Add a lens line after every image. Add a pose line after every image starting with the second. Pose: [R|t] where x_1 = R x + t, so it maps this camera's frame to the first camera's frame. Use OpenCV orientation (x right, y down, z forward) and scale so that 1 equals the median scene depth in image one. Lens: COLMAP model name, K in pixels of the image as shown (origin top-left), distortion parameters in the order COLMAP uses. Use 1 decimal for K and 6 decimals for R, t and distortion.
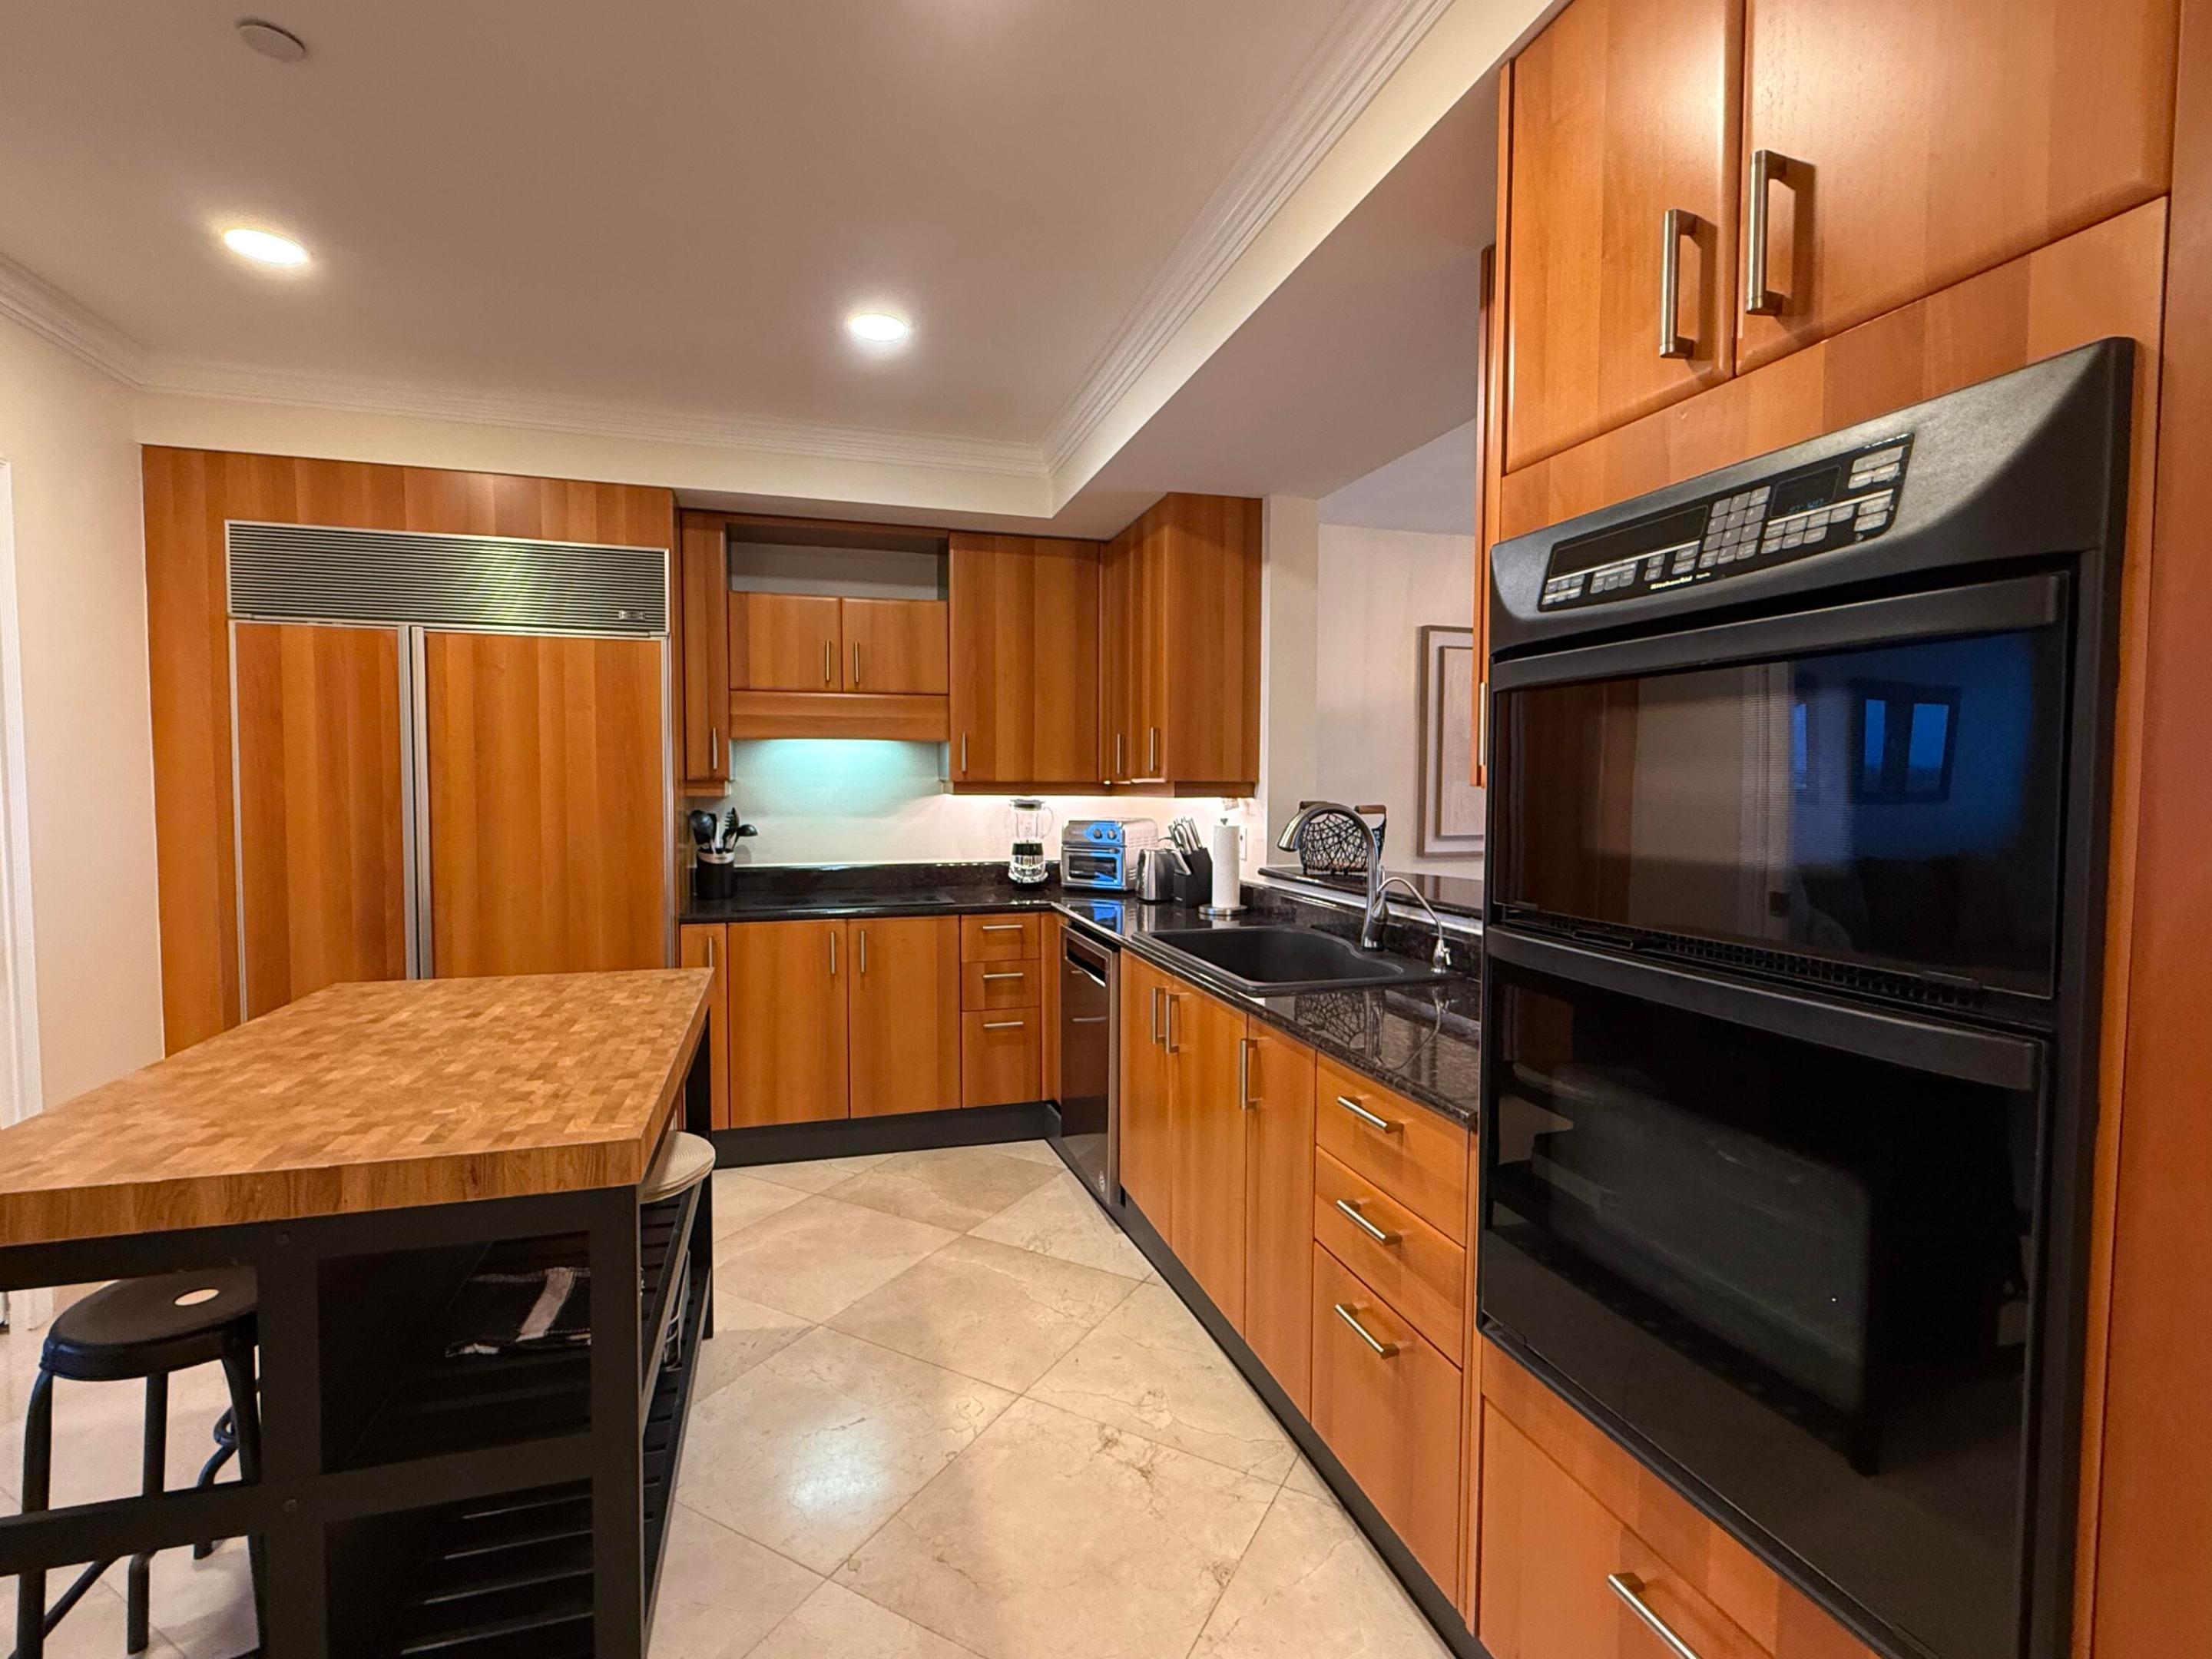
lens RADIAL K [[1030.3, 0, 1105.9], [0, 1030.3, 824.5], [0, 0, 1]] dist [0.002770, -0.000289]
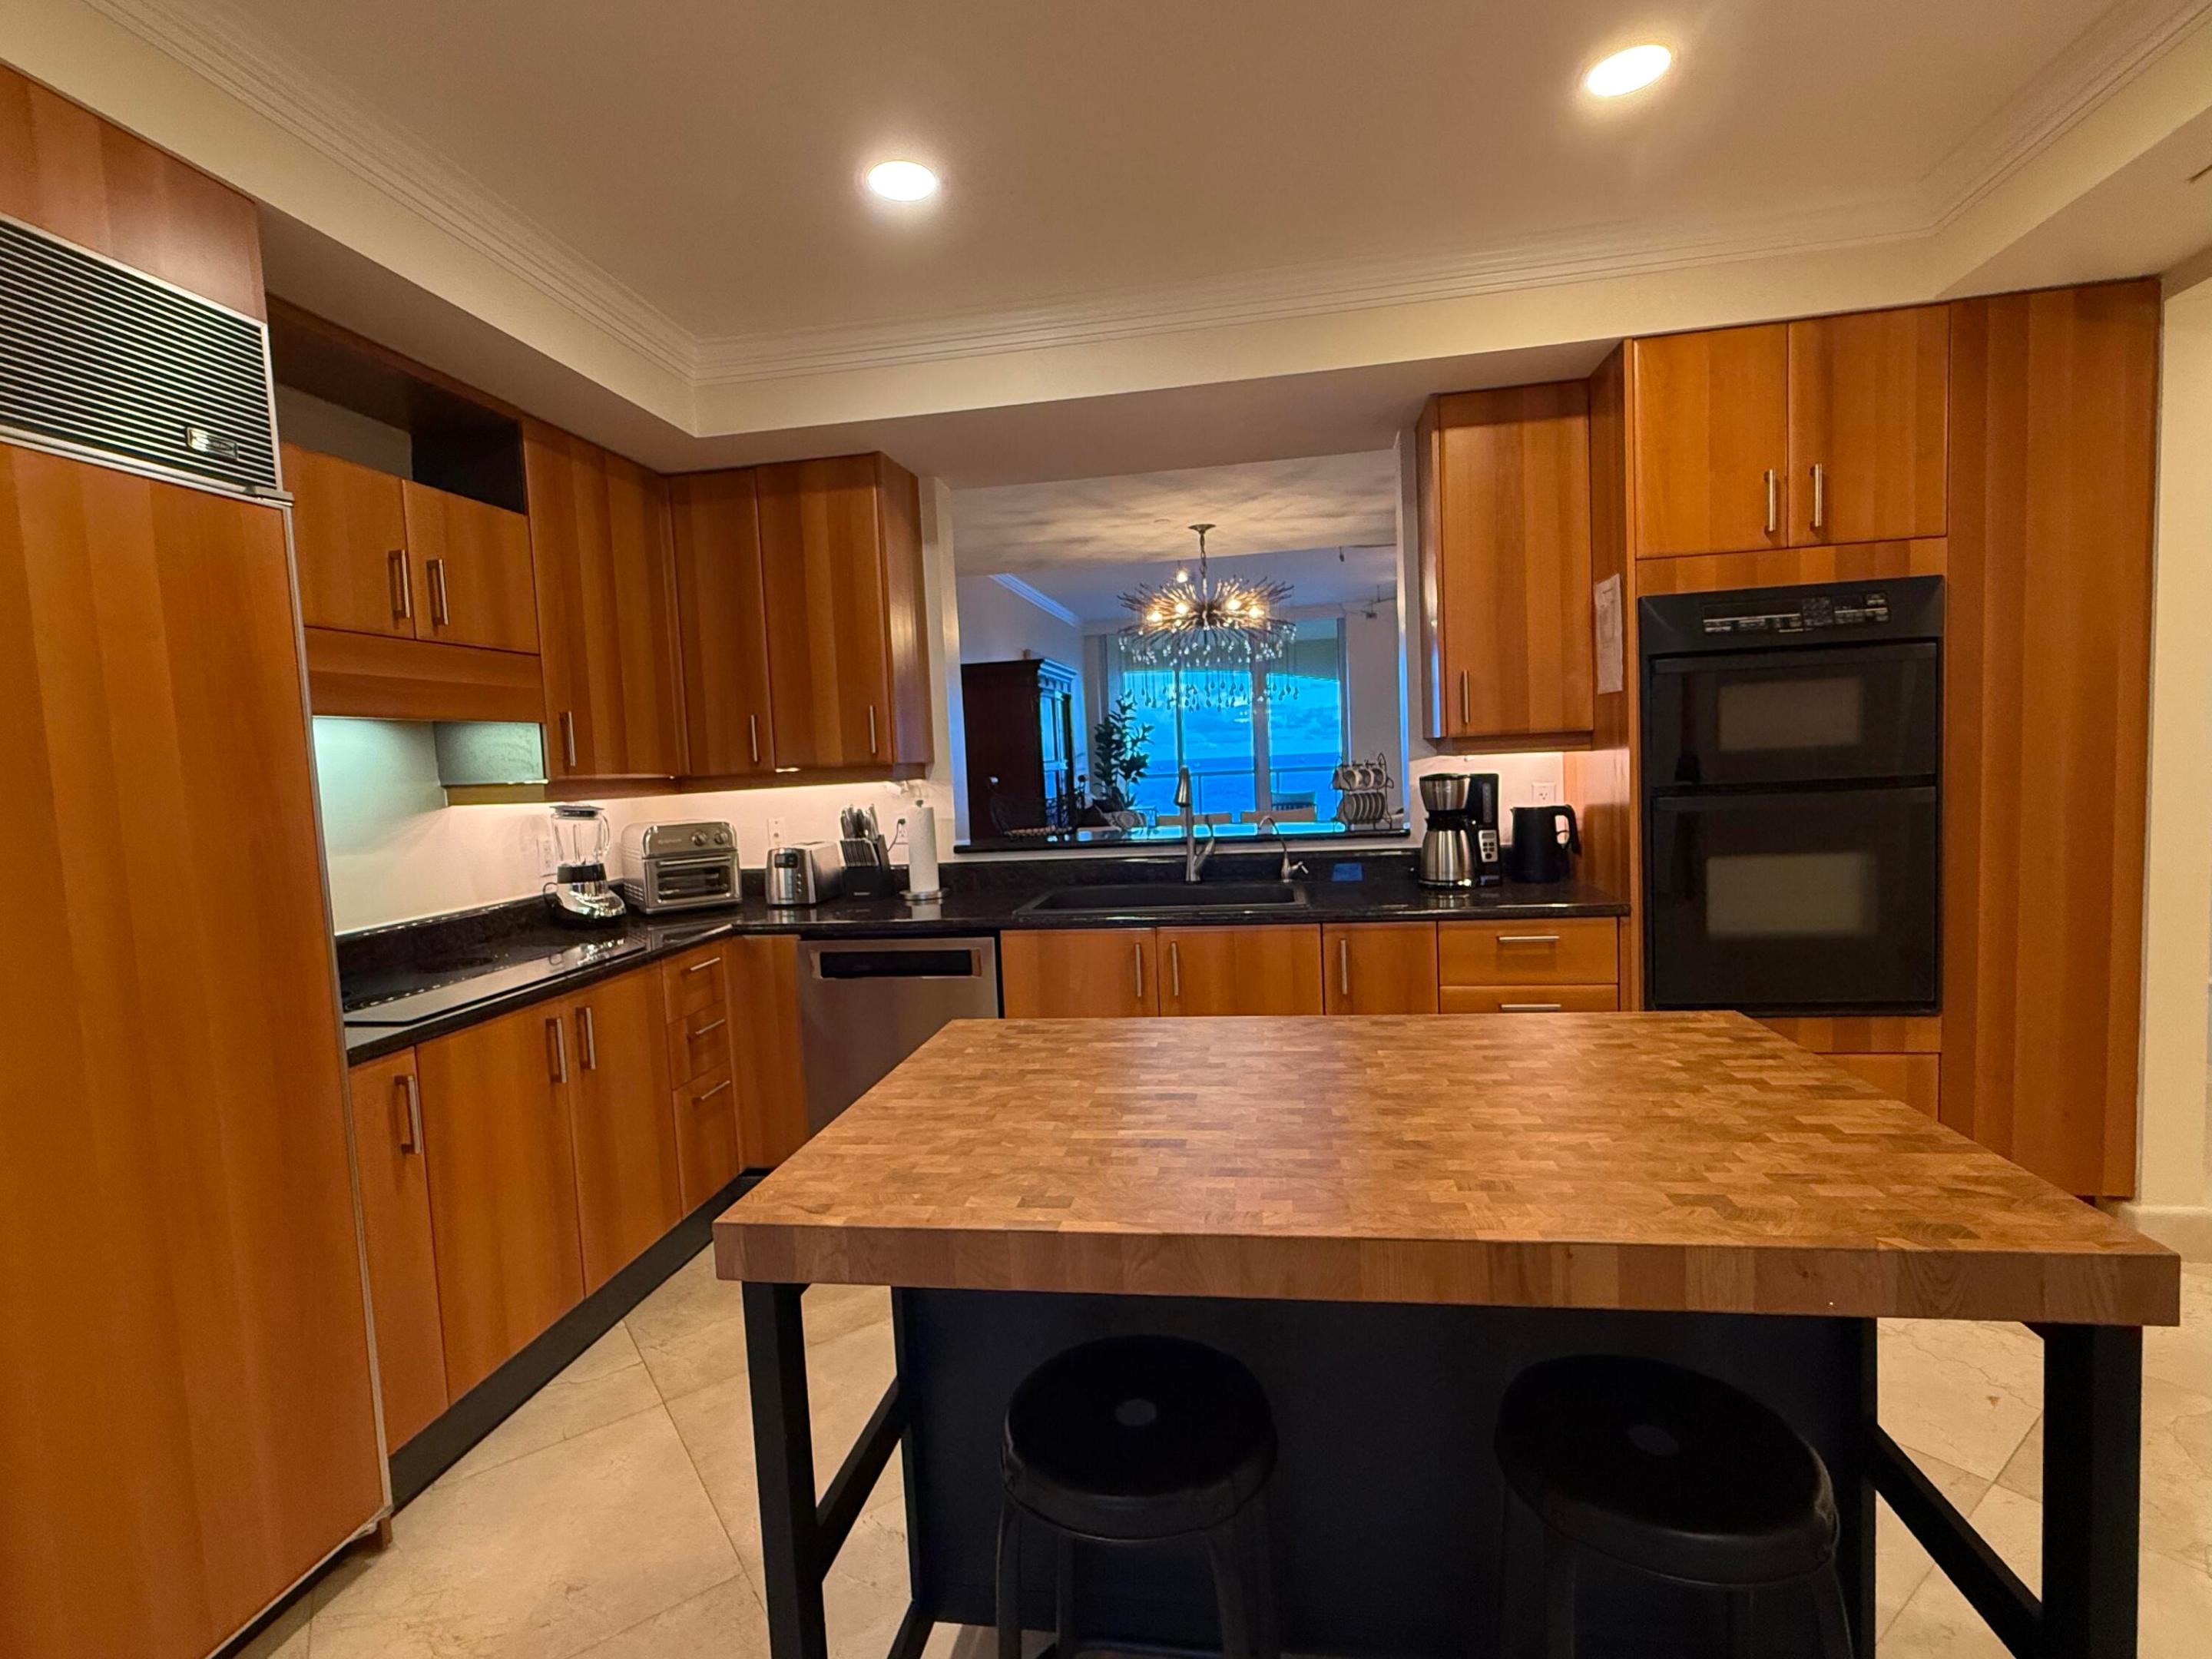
lens RADIAL K [[1030.3, 0, 1097.1], [0, 1030.3, 833.5], [0, 0, 1]] dist [0.002770, -0.000289]
pose [[0.435052, -0.092090, 0.895684, -0.694456], [0.091499, 0.994128, 0.057769, -0.015697], [-0.895744, 0.056822, 0.440924, 0.423326]]
